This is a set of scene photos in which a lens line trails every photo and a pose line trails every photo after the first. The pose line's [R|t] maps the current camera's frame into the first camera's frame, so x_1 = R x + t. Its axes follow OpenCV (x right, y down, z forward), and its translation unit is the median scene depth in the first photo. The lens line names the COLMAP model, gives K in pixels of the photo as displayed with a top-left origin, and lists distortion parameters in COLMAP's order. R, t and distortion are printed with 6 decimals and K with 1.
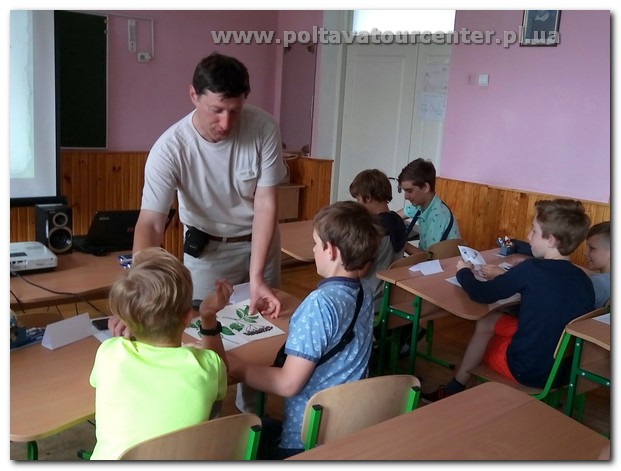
lens RADIAL K [[615.0, 0, 328.4], [0, 615.0, 236.7], [0, 0, 1]] dist [0.012508, 0.000852]
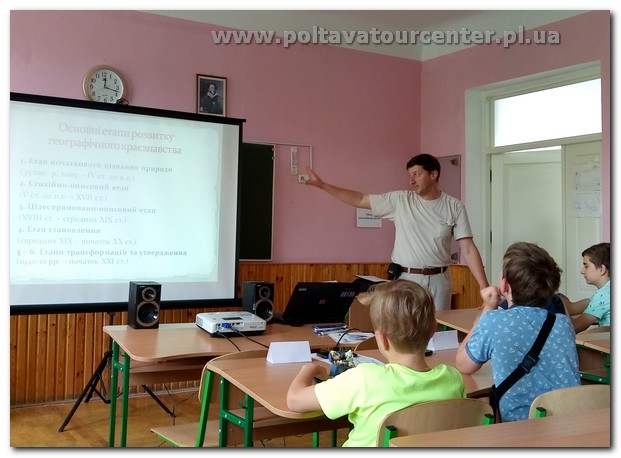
lens RADIAL K [[645.2, 0, 310.5], [0, 645.2, 229.0], [0, 0, 1]] dist [0.008712, -0.011150]
pose [[0.976231, -0.059583, -0.208383, -0.053872], [0.007369, 0.970038, -0.242843, 0.083216], [0.216609, 0.235535, 0.947420, -0.079379]]
